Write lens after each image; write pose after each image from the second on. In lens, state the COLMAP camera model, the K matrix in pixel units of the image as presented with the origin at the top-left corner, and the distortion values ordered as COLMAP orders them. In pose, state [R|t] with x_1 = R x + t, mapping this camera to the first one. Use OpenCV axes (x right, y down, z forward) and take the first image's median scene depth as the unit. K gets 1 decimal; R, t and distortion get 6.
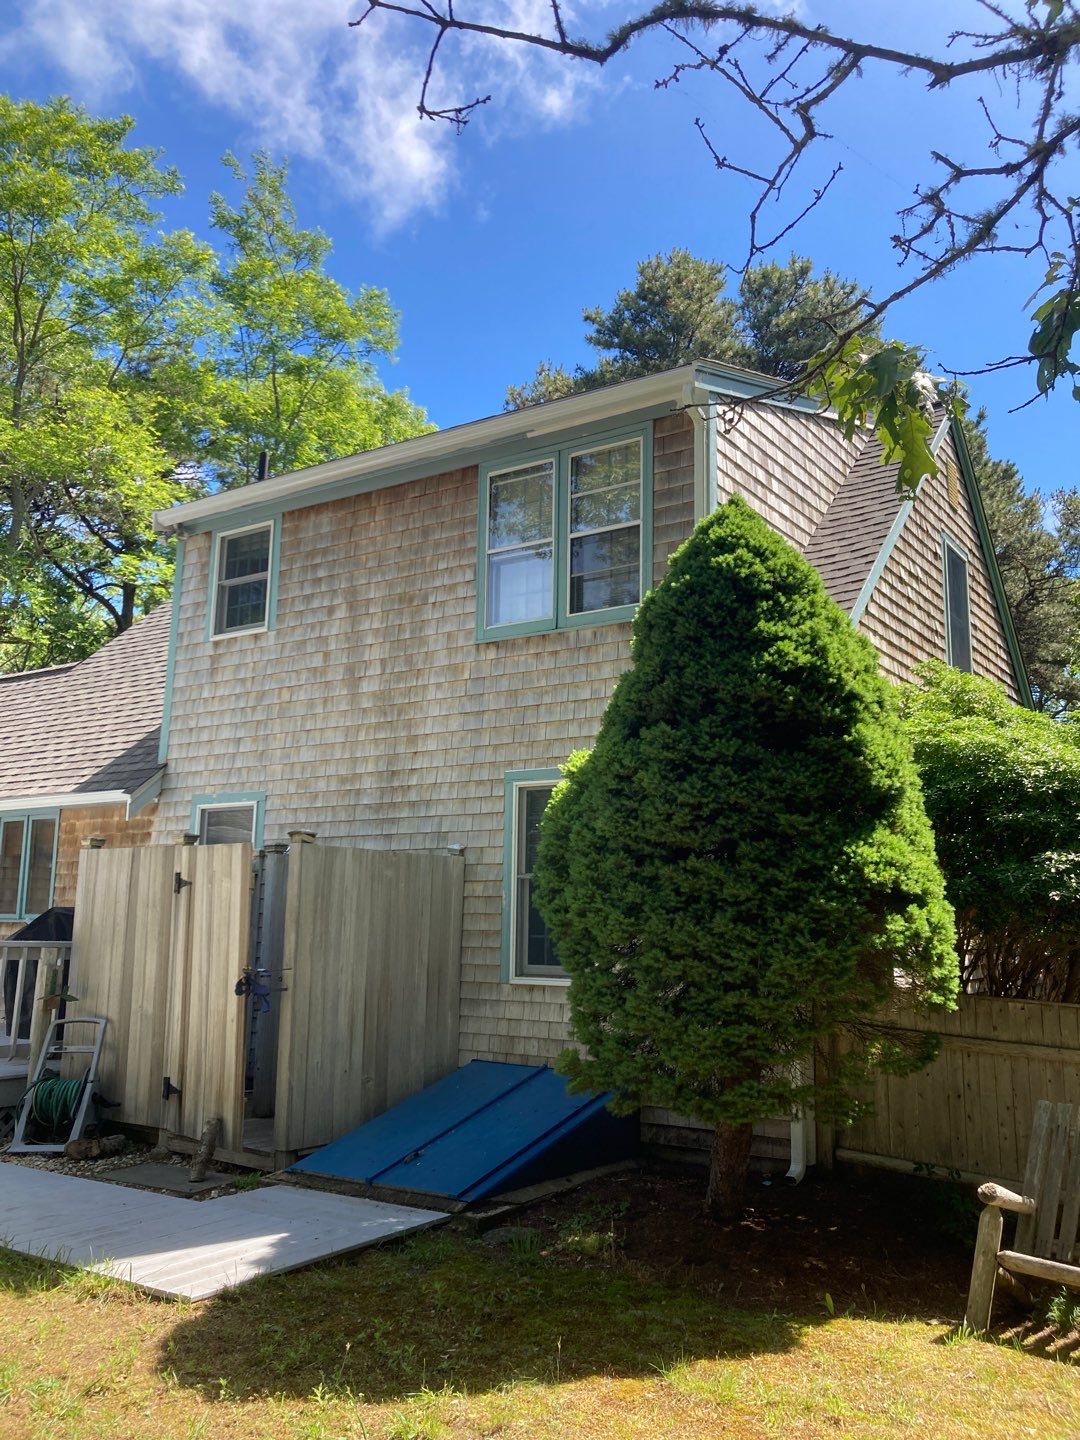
lens RADIAL K [[1194.5, 0, 560.5], [0, 1194.5, 701.9], [0, 0, 1]] dist [0.026659, -0.023547]
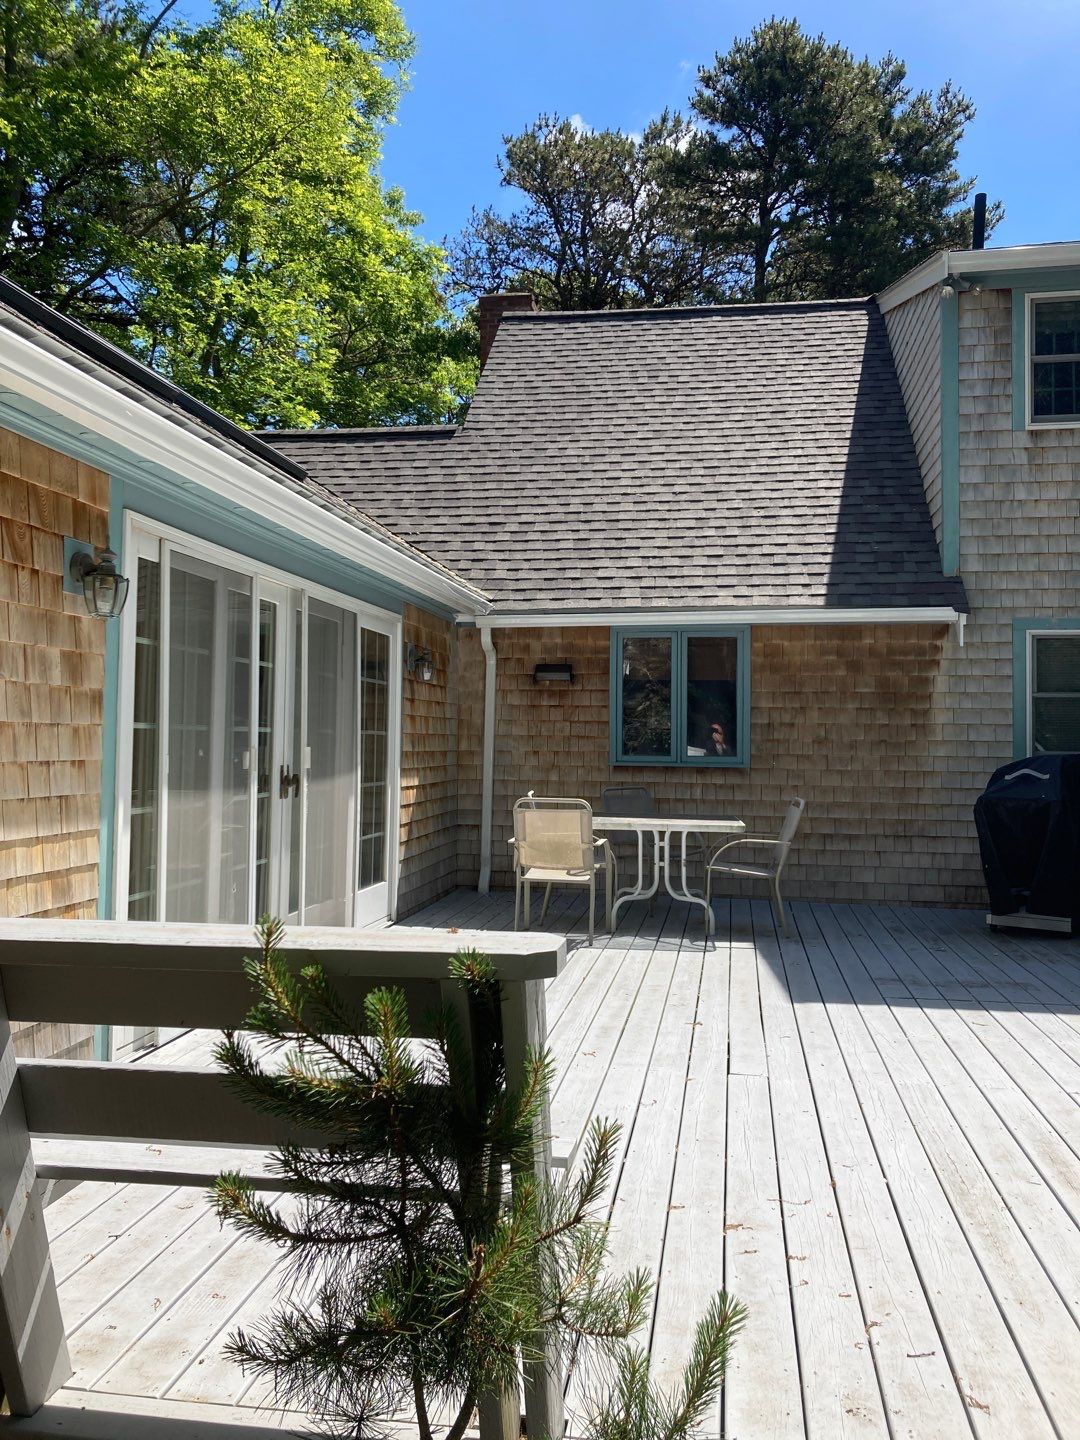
lens RADIAL K [[1194.5, 0, 546.1], [0, 1194.5, 698.0], [0, 0, 1]] dist [0.026659, -0.023547]
pose [[0.904682, 0.010442, 0.425959, -0.956351], [-0.074758, 0.988082, 0.134555, 0.045398], [-0.419477, -0.153573, 0.894681, 0.385124]]
